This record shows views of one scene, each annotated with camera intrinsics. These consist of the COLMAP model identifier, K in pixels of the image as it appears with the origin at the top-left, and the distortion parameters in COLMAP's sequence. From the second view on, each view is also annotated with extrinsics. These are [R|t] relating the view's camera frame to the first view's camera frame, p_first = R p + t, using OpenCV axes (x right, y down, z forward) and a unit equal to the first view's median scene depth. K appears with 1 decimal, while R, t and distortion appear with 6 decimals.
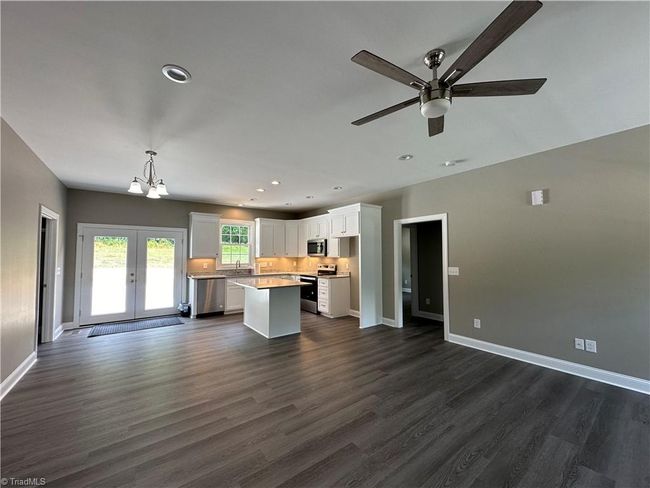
lens RADIAL K [[259.1, 0, 325.8], [0, 259.1, 244.4], [0, 0, 1]] dist [-0.000810, 0.000149]
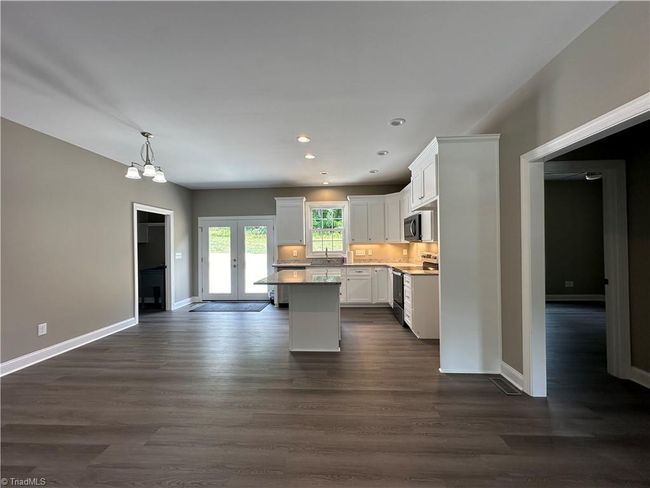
lens RADIAL K [[259.1, 0, 325.8], [0, 259.1, 244.4], [0, 0, 1]] dist [-0.000810, 0.000149]
pose [[0.768199, -0.011396, -0.640110, 0.265331], [0.038329, 0.998867, 0.028216, 0.032088], [0.639063, -0.046210, 0.767765, 0.397850]]
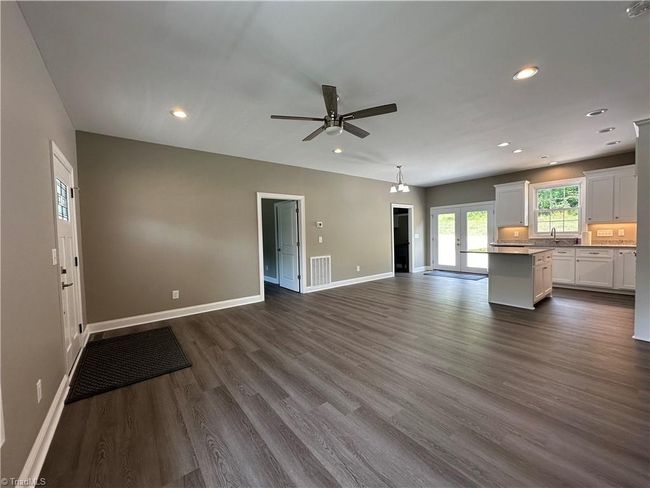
lens RADIAL K [[259.1, 0, 325.8], [0, 259.1, 244.4], [0, 0, 1]] dist [-0.000810, 0.000149]
pose [[0.016524, 0.041955, -0.998983, 0.629152], [0.068053, 0.996755, 0.042987, 0.032686], [0.997545, -0.068694, 0.013616, 0.269445]]
